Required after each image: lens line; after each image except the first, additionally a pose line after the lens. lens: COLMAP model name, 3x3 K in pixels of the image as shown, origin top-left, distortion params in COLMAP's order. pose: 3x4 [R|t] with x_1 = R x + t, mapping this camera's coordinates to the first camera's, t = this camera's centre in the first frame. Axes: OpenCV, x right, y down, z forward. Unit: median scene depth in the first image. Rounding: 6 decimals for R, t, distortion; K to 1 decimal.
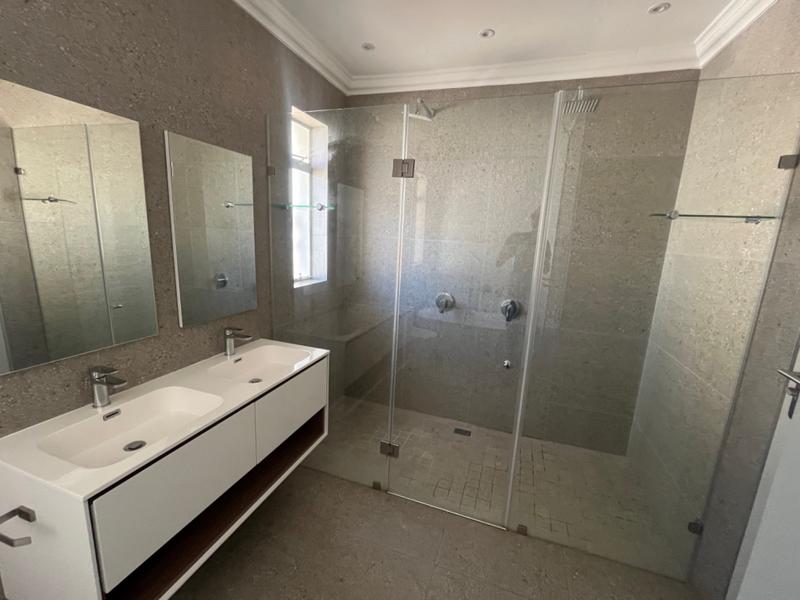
lens RADIAL K [[341.6, 0, 398.8], [0, 341.6, 300.7], [0, 0, 1]] dist [-0.002818, -0.000948]
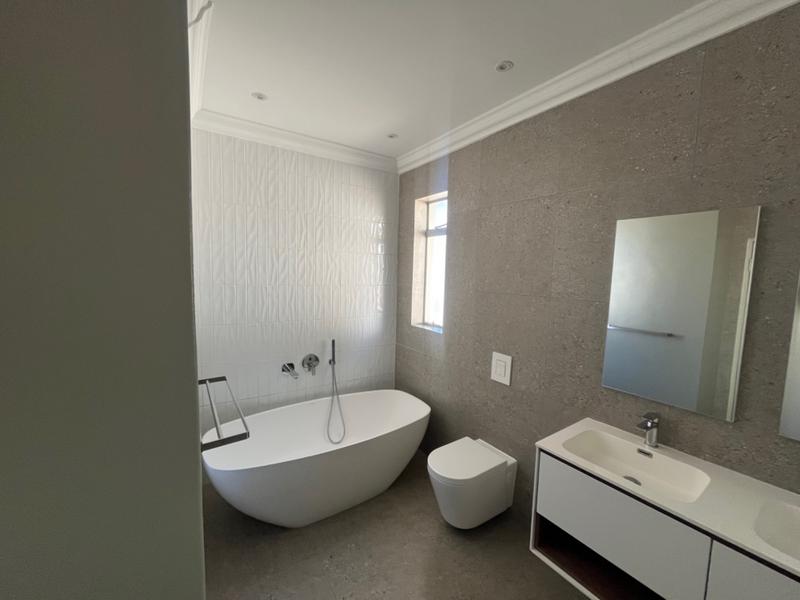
lens RADIAL K [[322.1, 0, 401.1], [0, 322.1, 301.2], [0, 0, 1]] dist [-0.004609, -0.000011]
pose [[-0.593621, 0.002874, -0.804740, 0.359175], [-0.211772, 0.964190, 0.159658, -0.113792], [0.776381, 0.265198, -0.571754, 0.481906]]
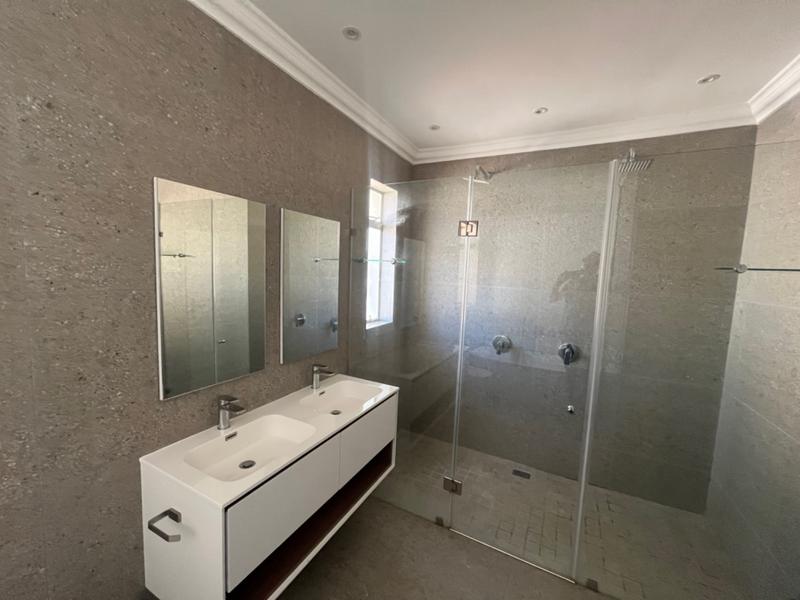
lens RADIAL K [[322.1, 0, 398.8], [0, 322.1, 300.7], [0, 0, 1]] dist [-0.004609, -0.000011]
pose [[0.989148, 0.004787, -0.146844, -0.046489], [-0.020559, 0.994145, -0.106079, -0.022774], [0.145477, 0.107947, 0.983455, -0.057902]]
